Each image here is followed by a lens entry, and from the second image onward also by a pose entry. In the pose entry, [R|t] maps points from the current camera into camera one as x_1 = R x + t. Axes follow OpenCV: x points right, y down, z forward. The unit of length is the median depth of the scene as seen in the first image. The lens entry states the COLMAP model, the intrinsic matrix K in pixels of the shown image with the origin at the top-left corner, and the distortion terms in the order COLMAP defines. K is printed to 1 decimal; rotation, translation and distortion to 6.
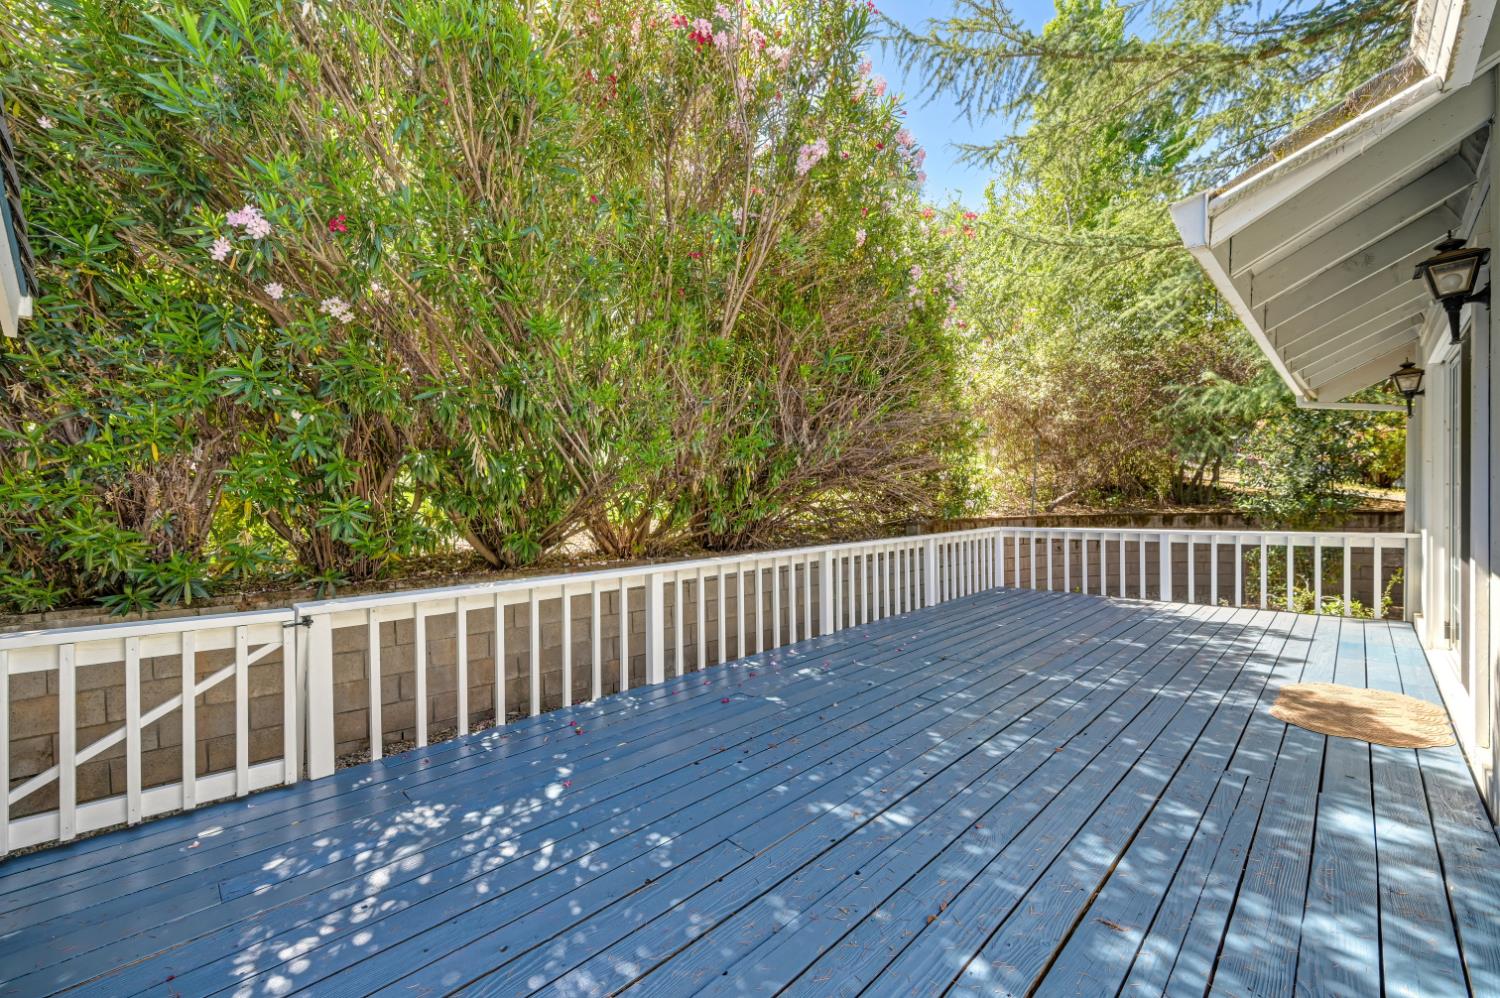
lens RADIAL K [[590.1, 0, 752.9], [0, 590.1, 503.4], [0, 0, 1]] dist [0.000628, 0.000096]
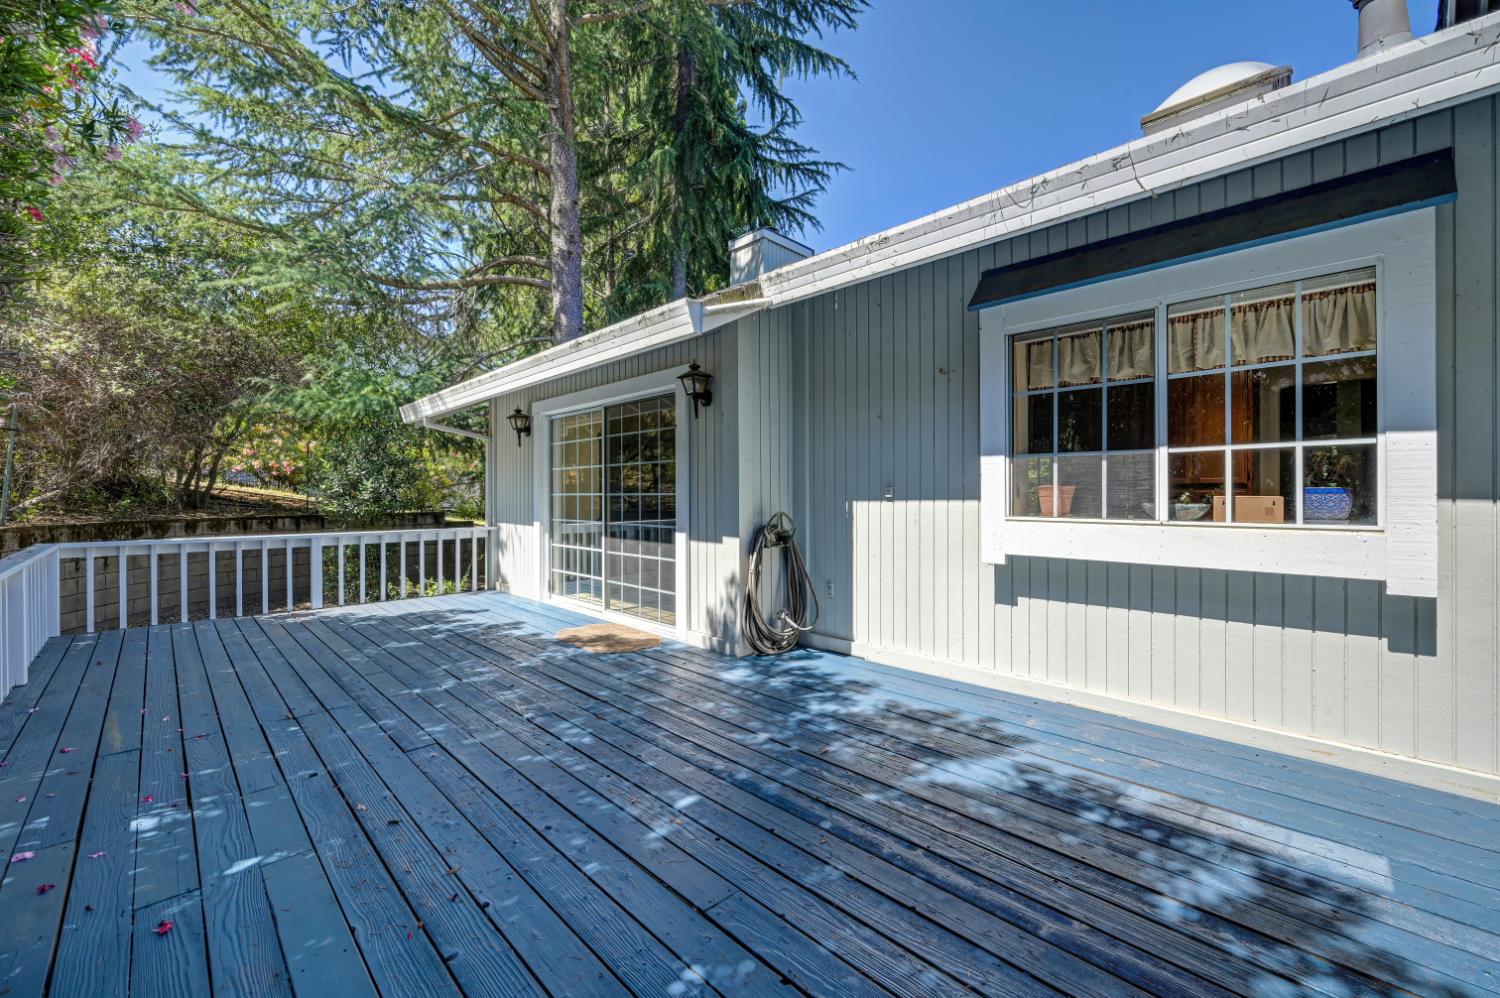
lens RADIAL K [[622.7, 0, 729.8], [0, 622.7, 519.1], [0, 0, 1]] dist [-0.001878, -0.000276]
pose [[0.026886, -0.021147, 0.999415, -0.557670], [0.006970, 0.999756, 0.020967, 0.010006], [-0.999614, 0.006403, 0.027027, 0.593357]]
